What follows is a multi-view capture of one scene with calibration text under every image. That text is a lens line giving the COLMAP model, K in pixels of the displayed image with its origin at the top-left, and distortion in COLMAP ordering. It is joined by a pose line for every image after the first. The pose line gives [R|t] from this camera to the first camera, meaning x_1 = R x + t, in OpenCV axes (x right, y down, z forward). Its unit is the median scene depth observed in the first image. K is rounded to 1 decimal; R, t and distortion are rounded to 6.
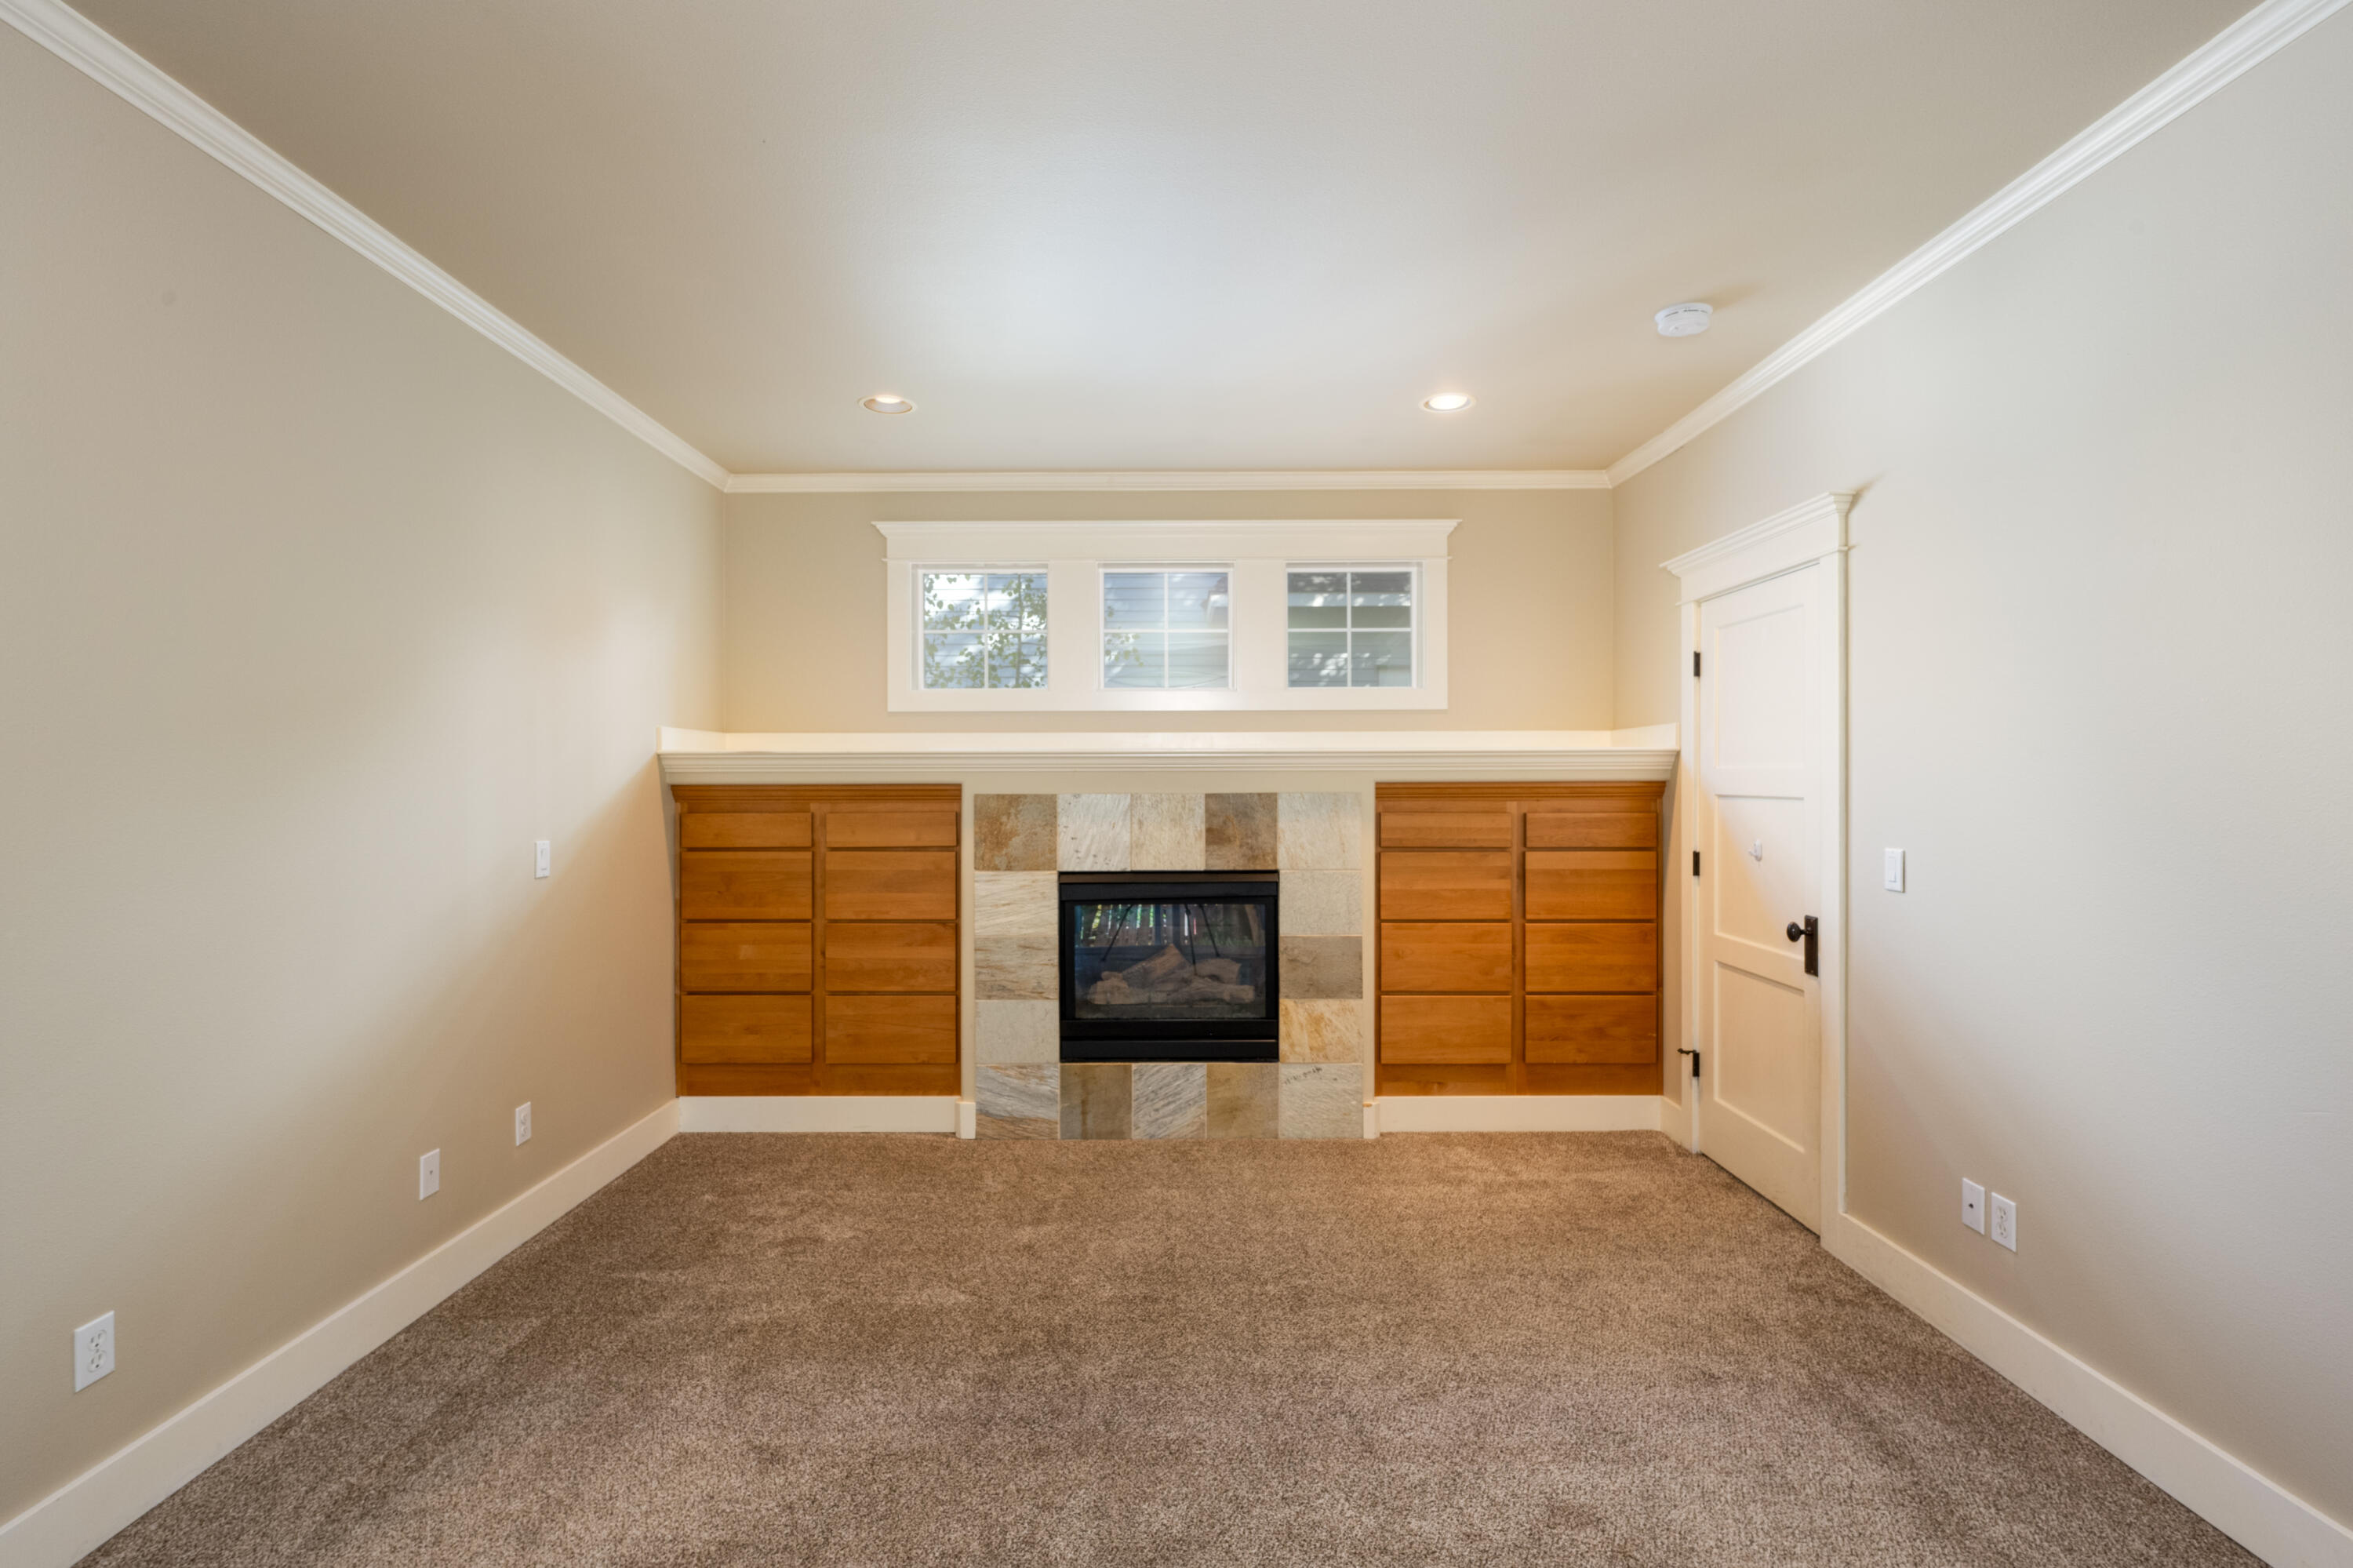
lens RADIAL K [[1095.2, 0, 1180.7], [0, 1095.2, 773.8], [0, 0, 1]] dist [0.000821, -0.000180]
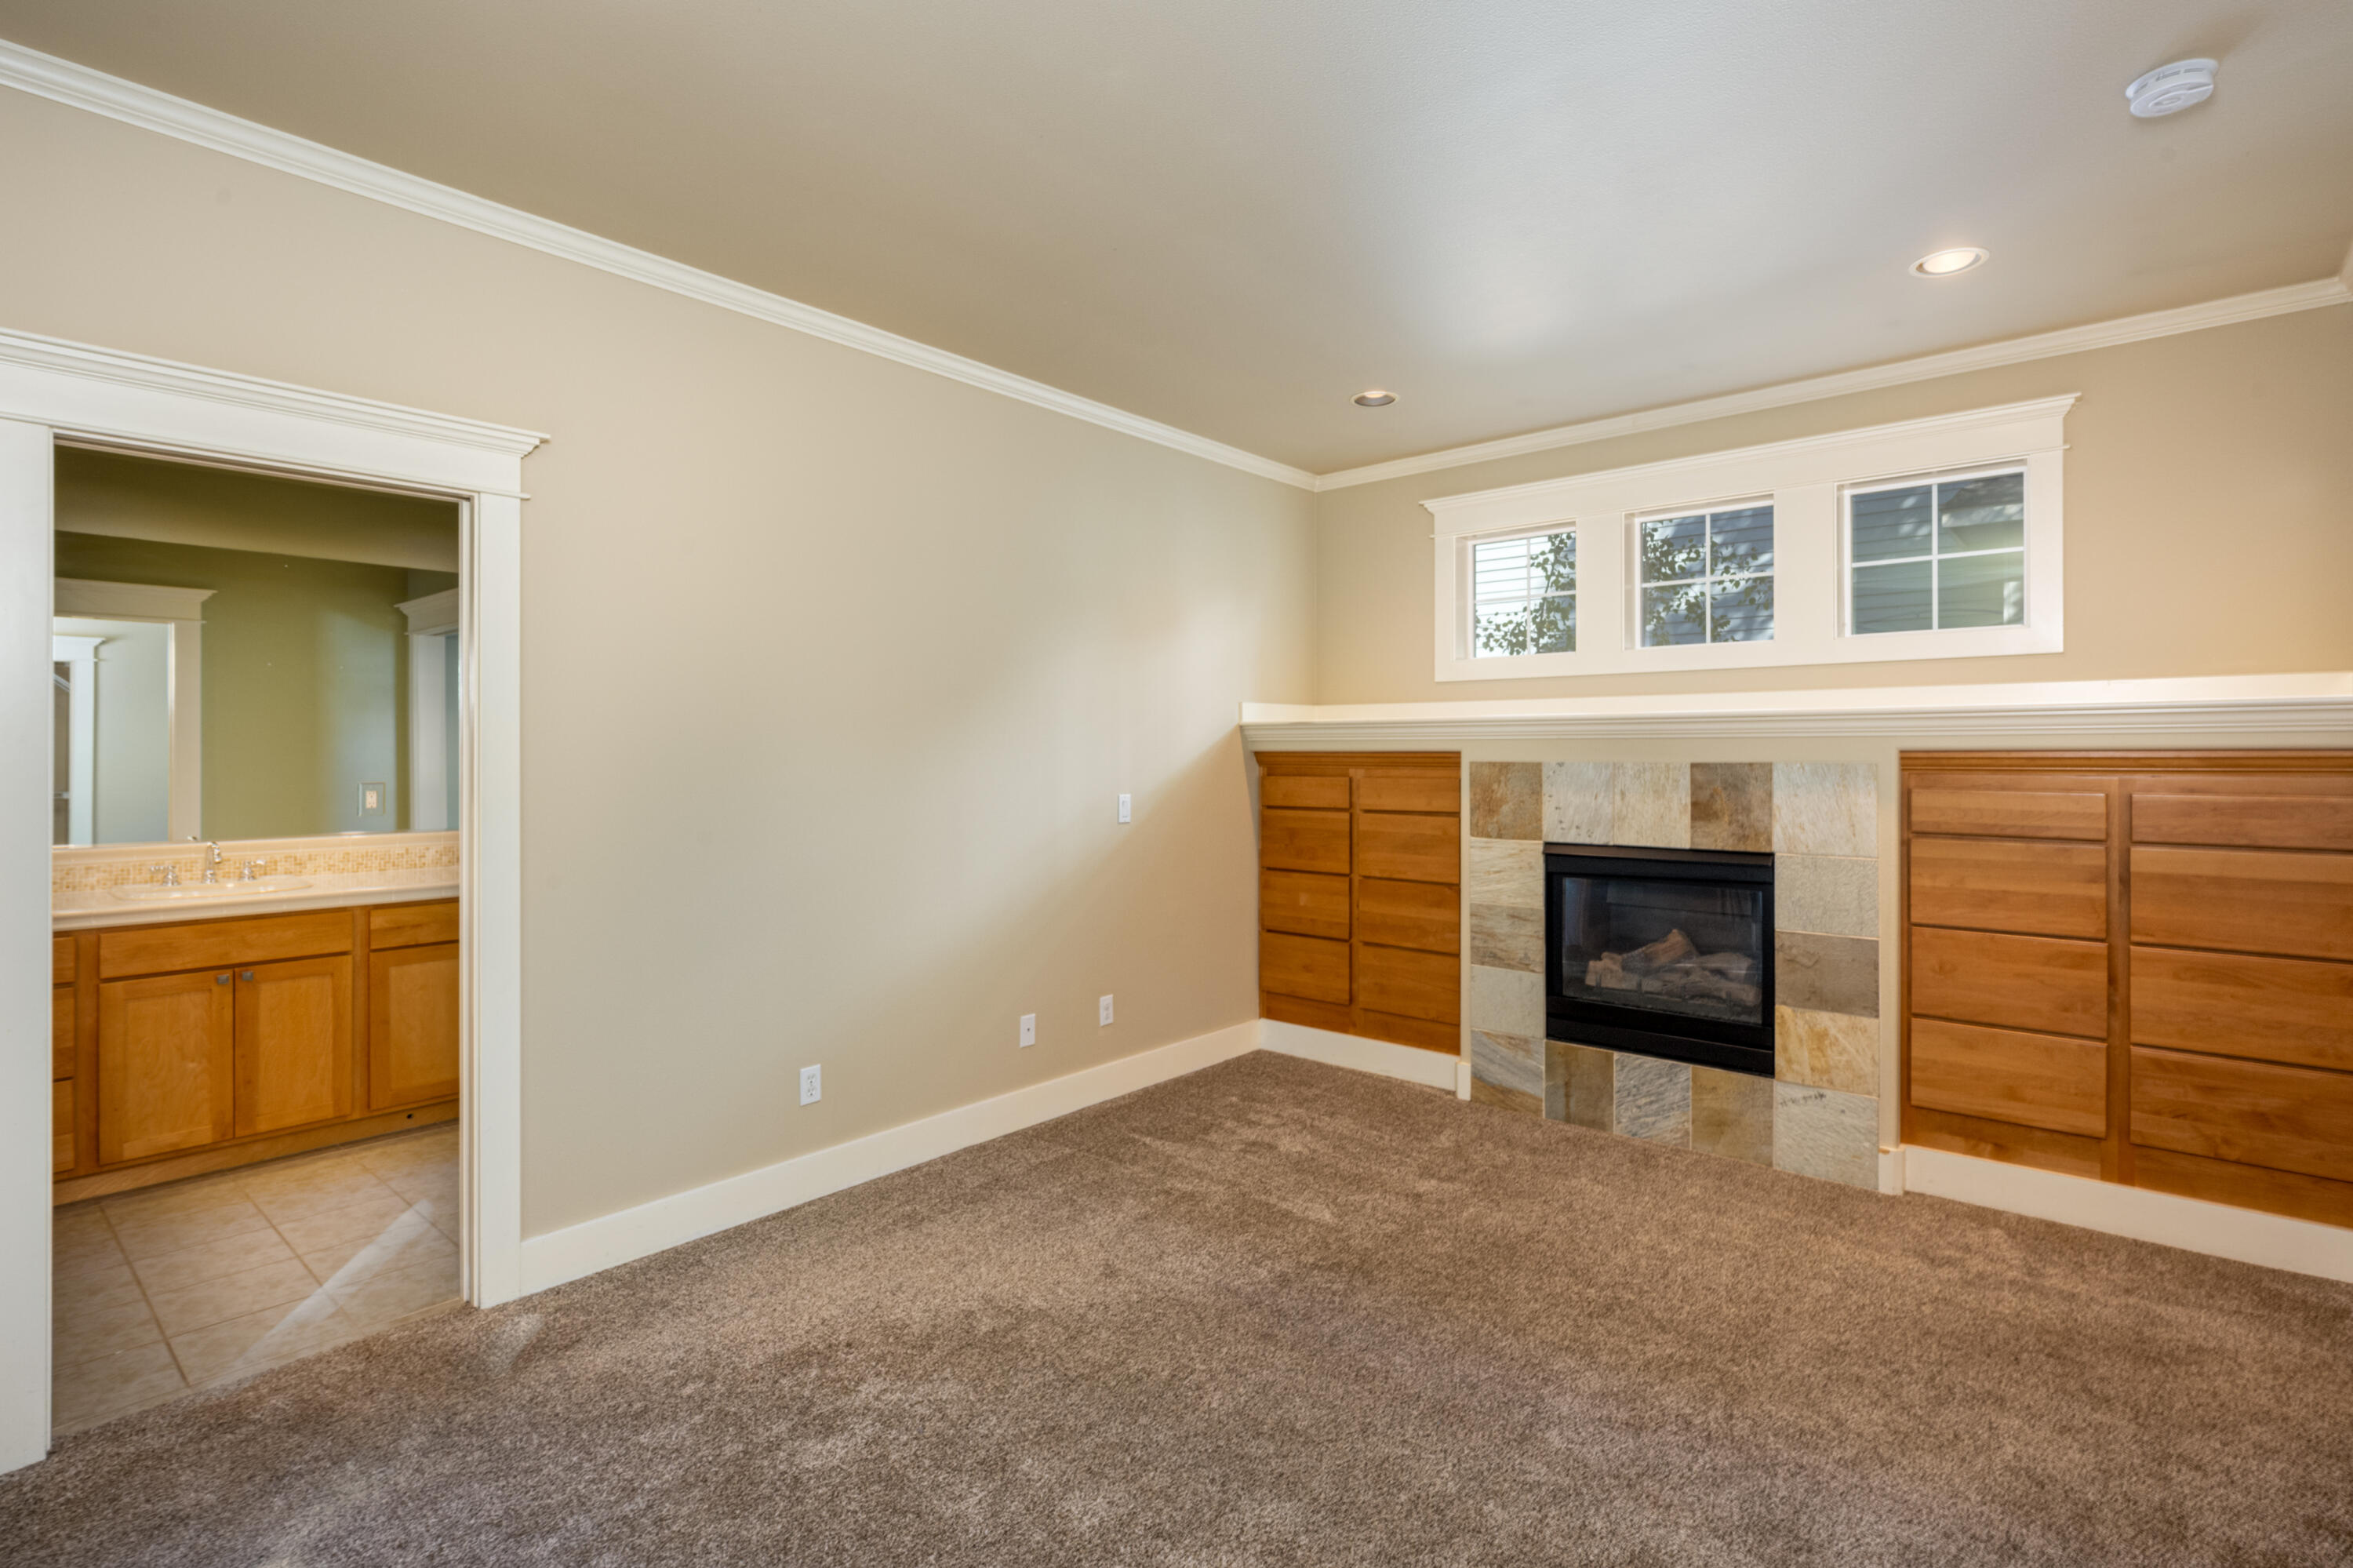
lens RADIAL K [[1148.3, 0, 1170.7], [0, 1148.3, 739.3], [0, 0, 1]] dist [0.000467, -0.000448]
pose [[0.750884, -0.004962, -0.660415, 0.324436], [0.004649, 0.999987, -0.002227, -0.000865], [0.660417, -0.001398, 0.750897, 0.019201]]
